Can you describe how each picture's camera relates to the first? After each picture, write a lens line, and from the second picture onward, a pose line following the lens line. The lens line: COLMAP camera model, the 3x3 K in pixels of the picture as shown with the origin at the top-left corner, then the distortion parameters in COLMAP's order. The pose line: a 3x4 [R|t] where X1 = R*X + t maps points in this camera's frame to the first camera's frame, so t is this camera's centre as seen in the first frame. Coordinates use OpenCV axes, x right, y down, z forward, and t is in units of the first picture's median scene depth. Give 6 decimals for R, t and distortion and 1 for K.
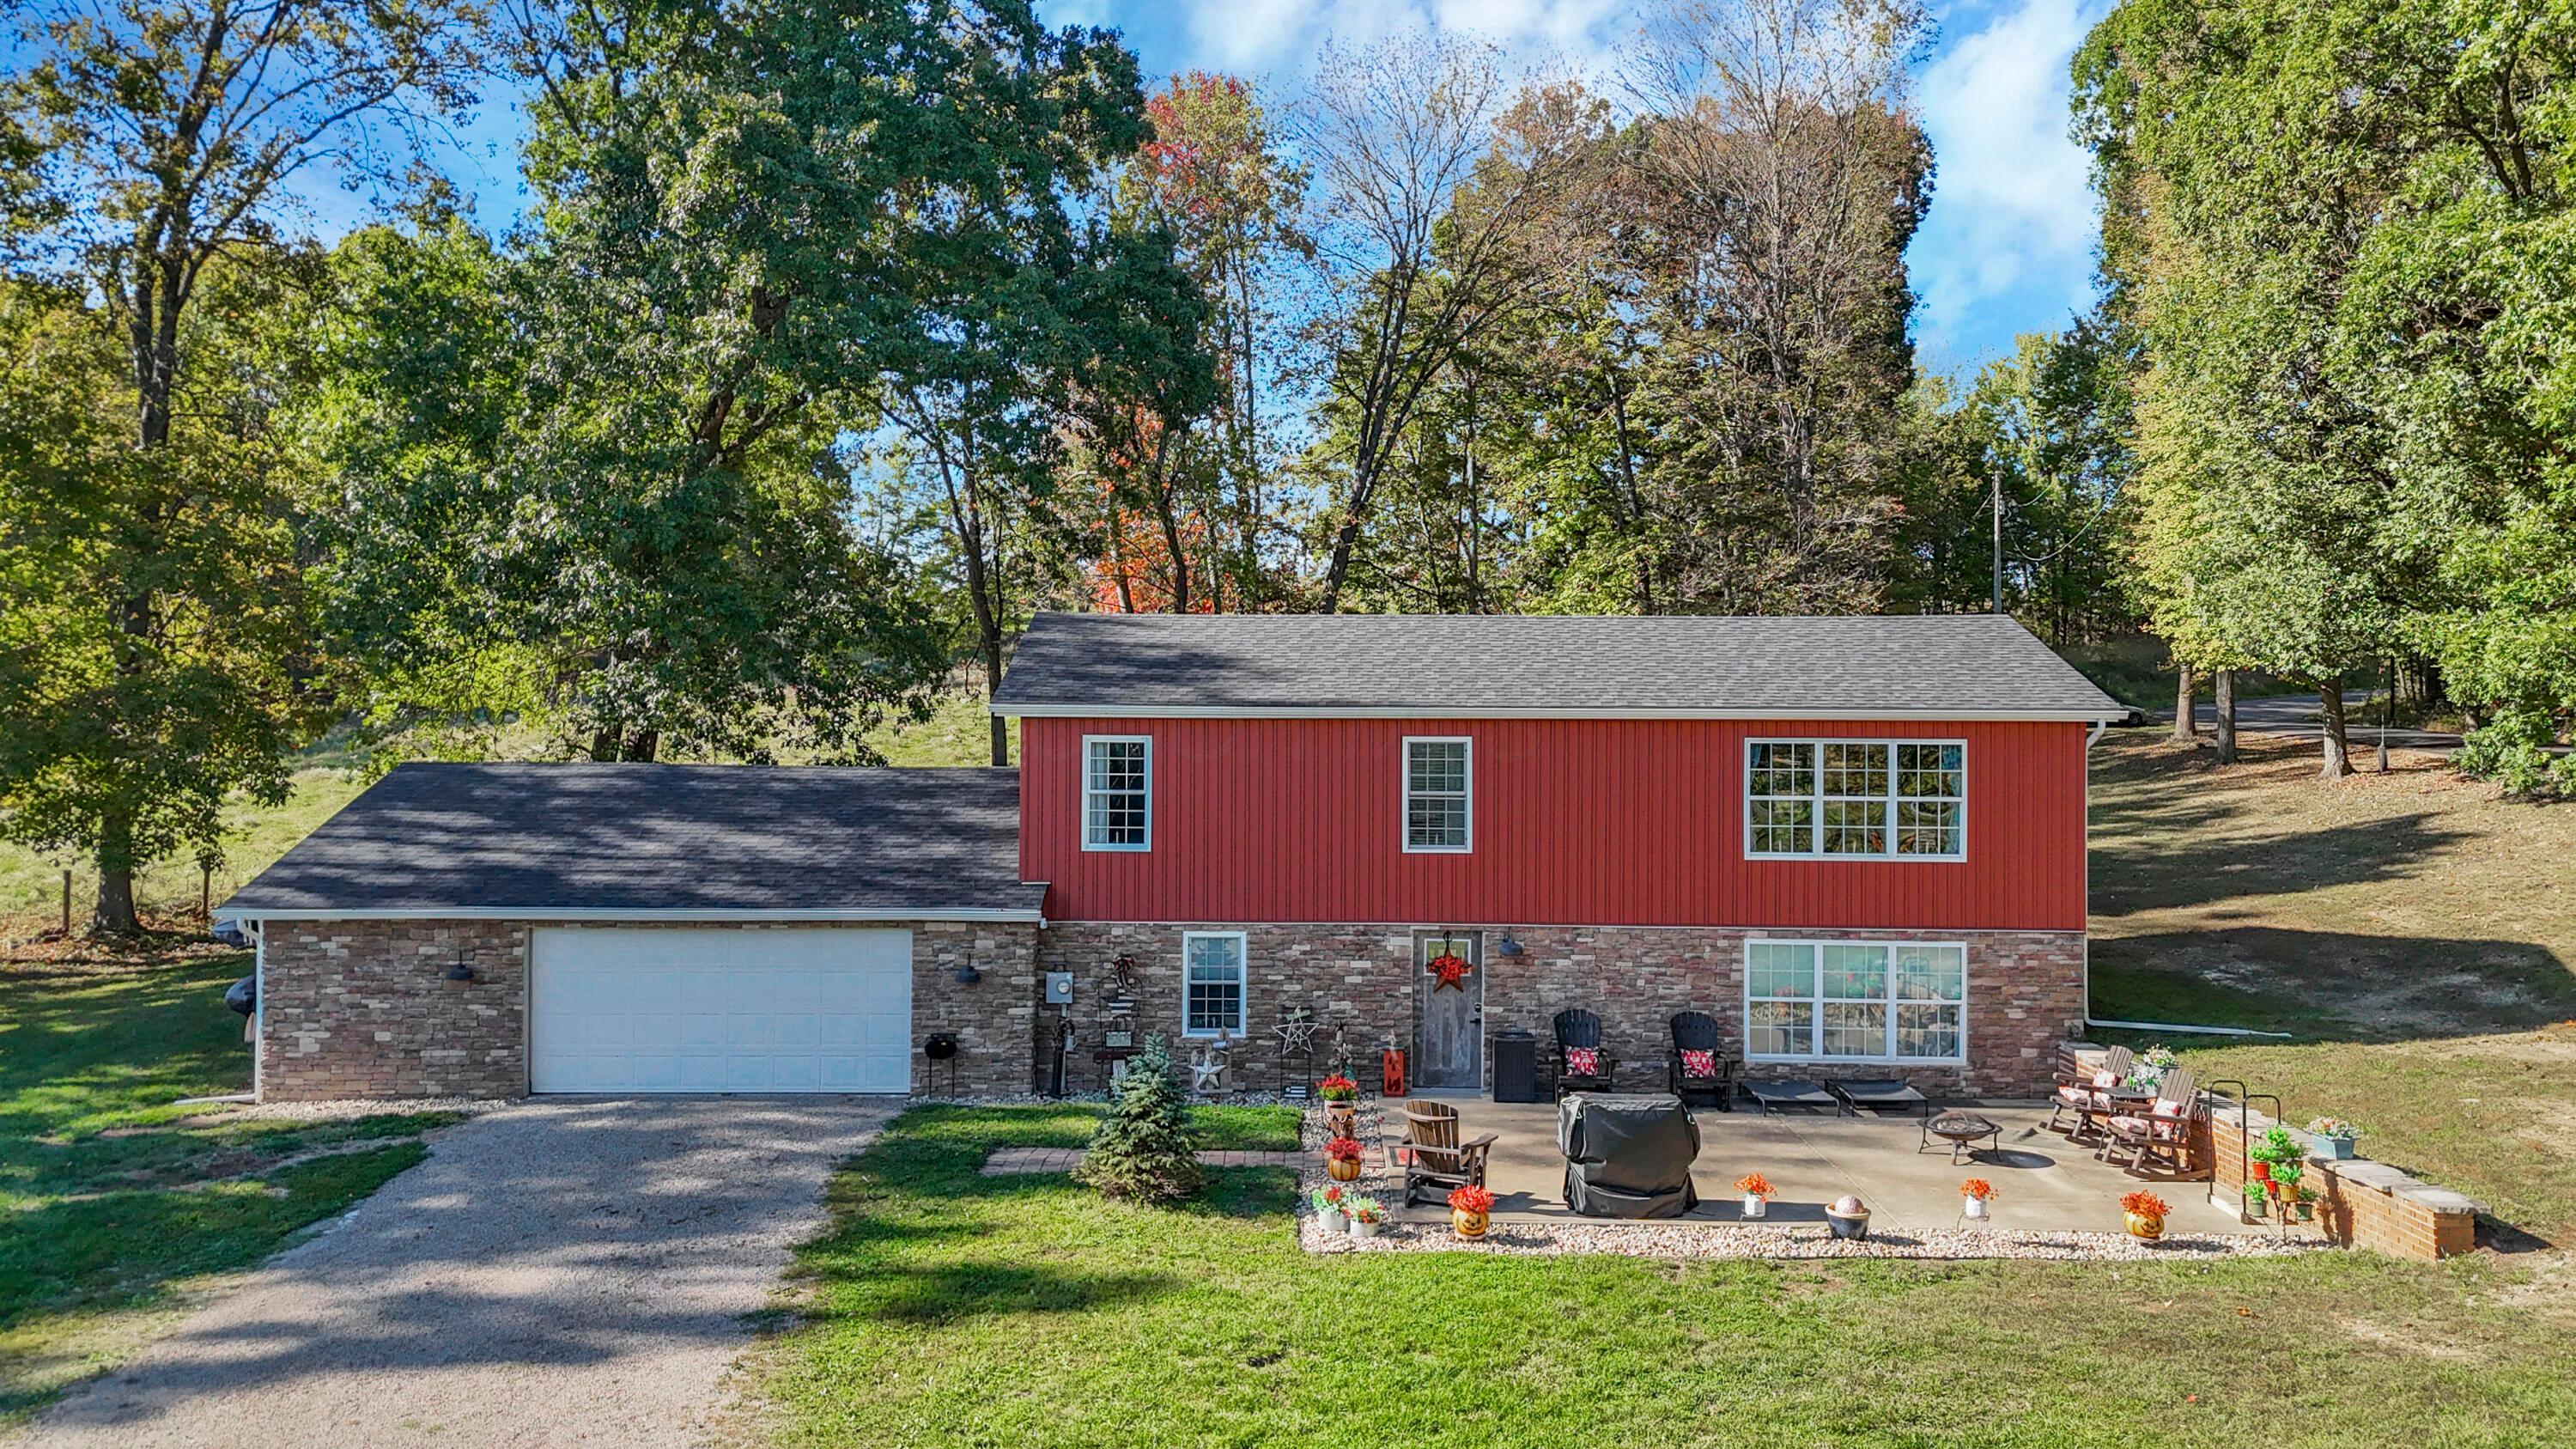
lens RADIAL K [[1825.8, 0, 1279.0], [0, 1825.8, 722.4], [0, 0, 1]] dist [0.030106, -0.007791]
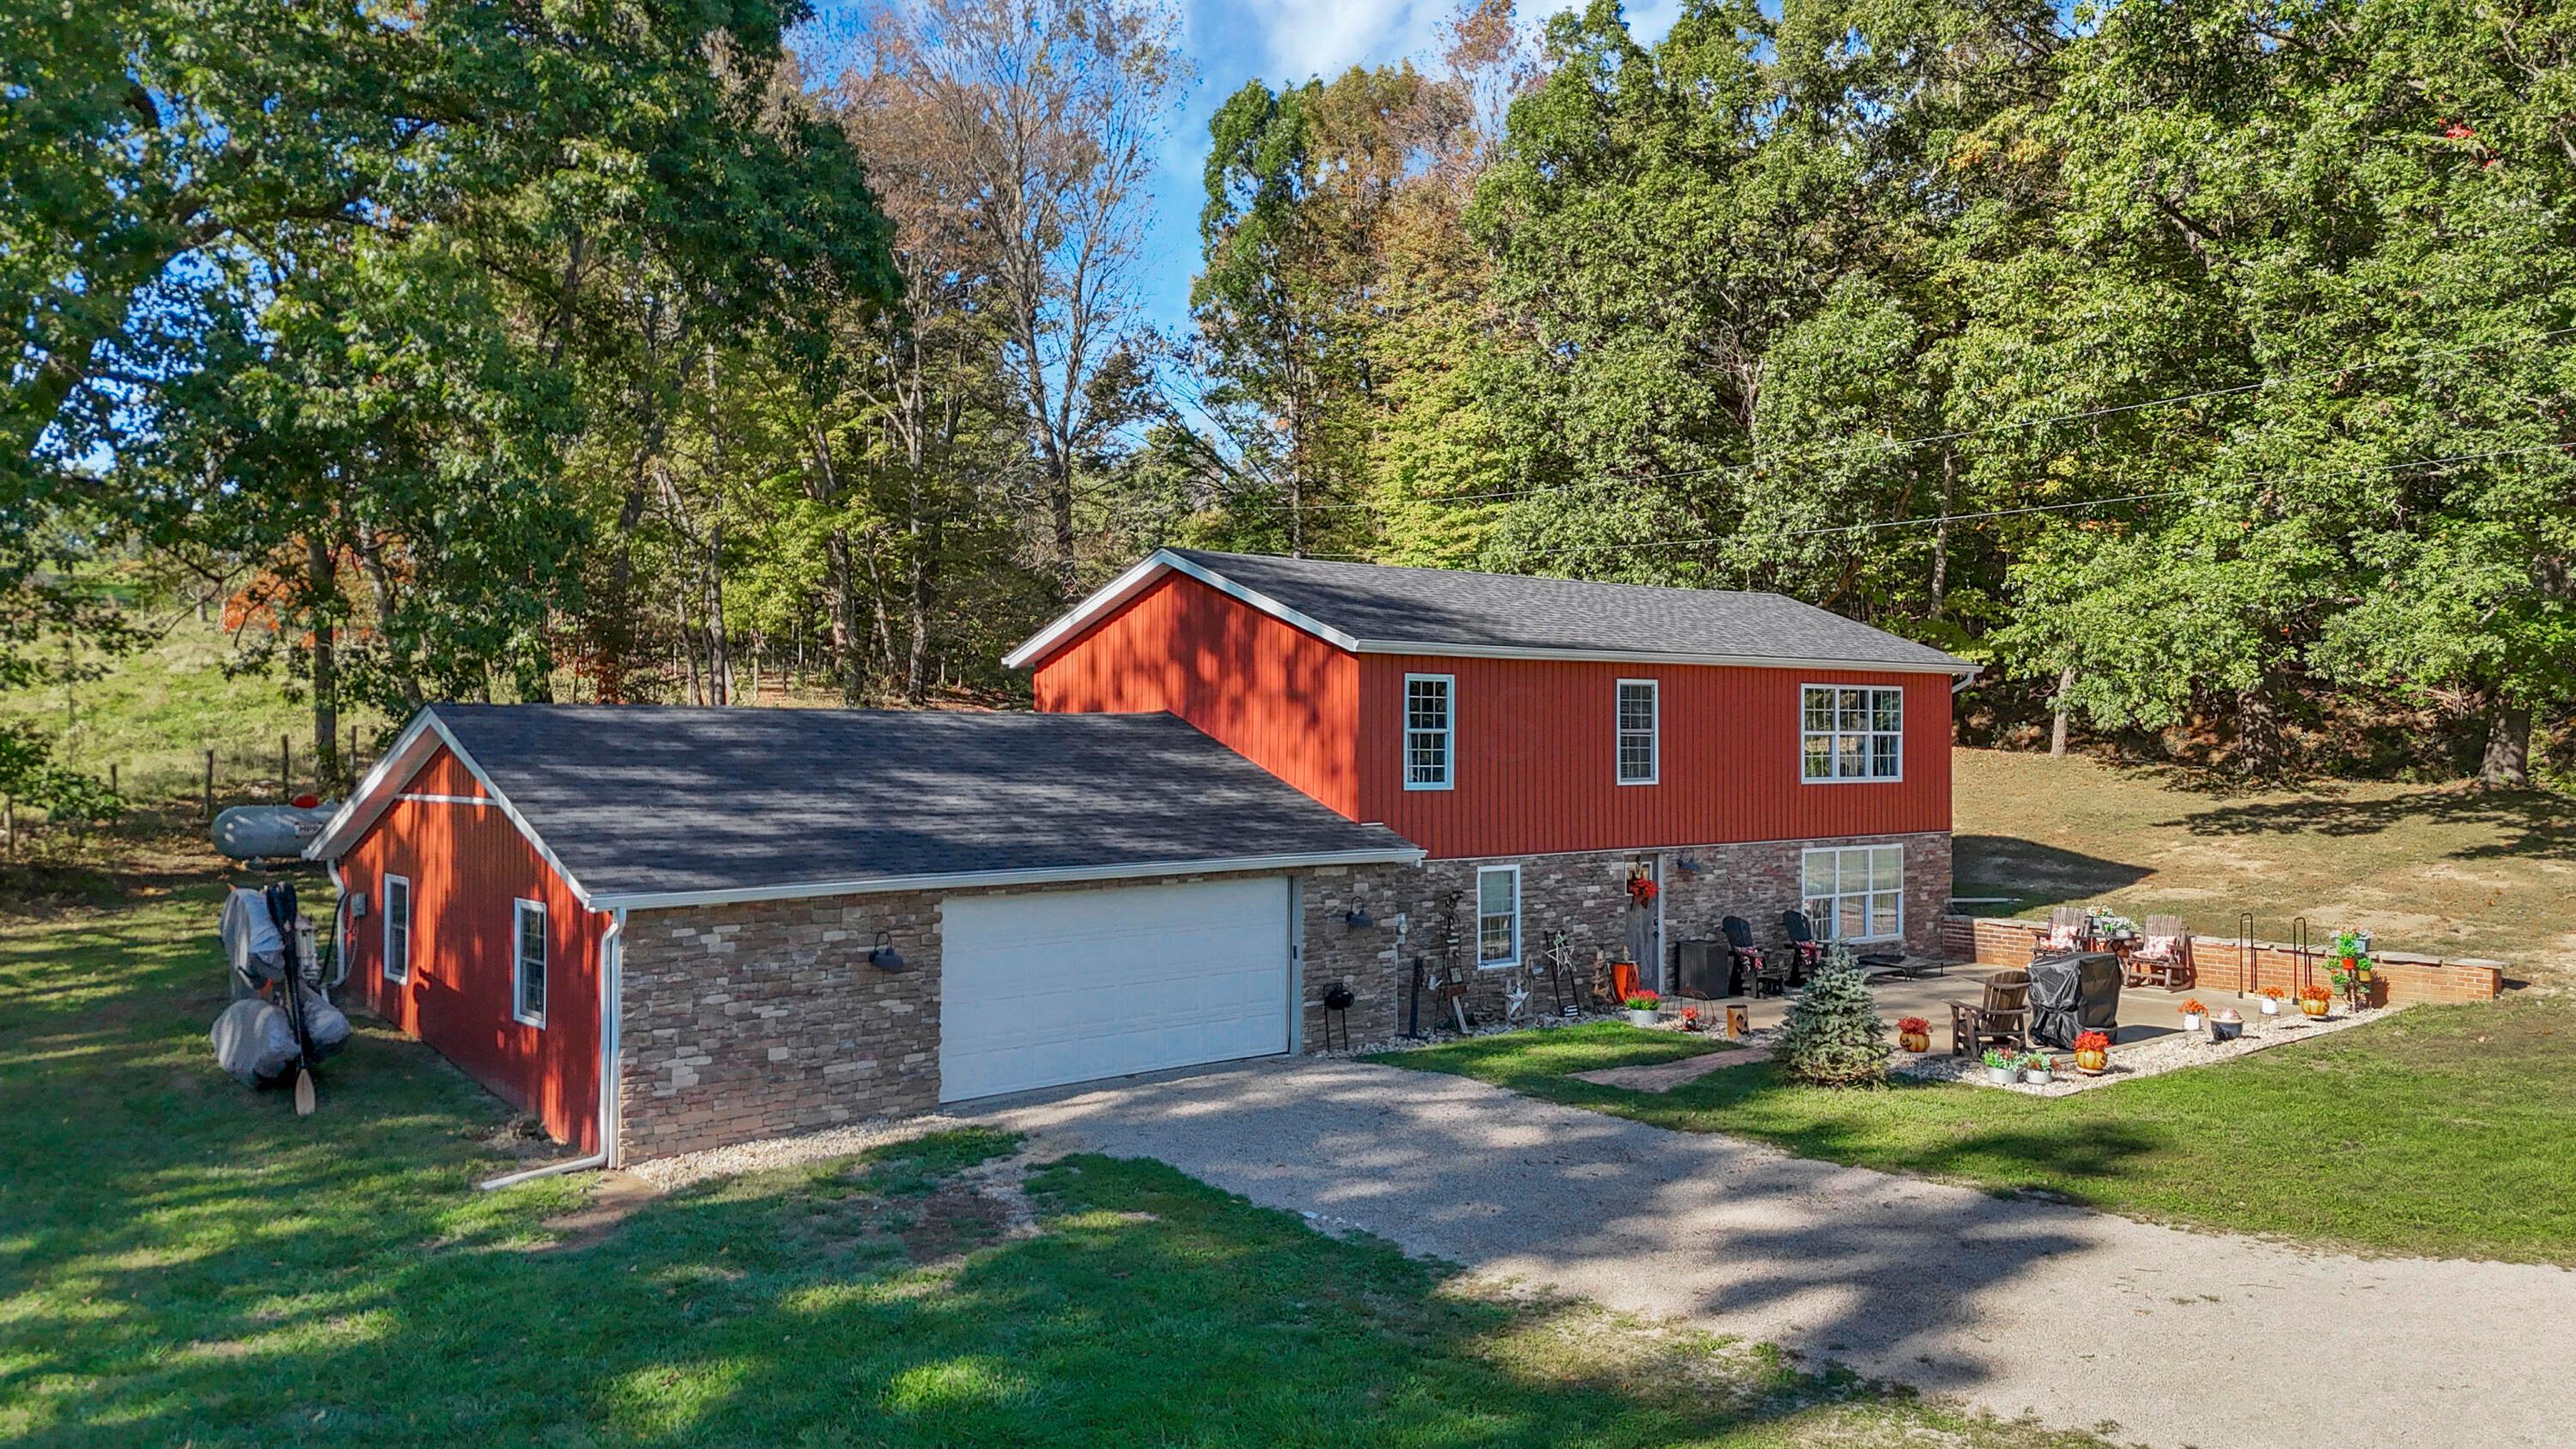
lens RADIAL K [[1825.8, 0, 1278.1], [0, 1825.8, 723.7], [0, 0, 1]] dist [0.030106, -0.007791]
pose [[0.774359, -0.001301, 0.632745, -0.801314], [-0.001248, 0.999993, 0.003583, 0.031780], [-0.632745, -0.003564, 0.774352, 0.285397]]
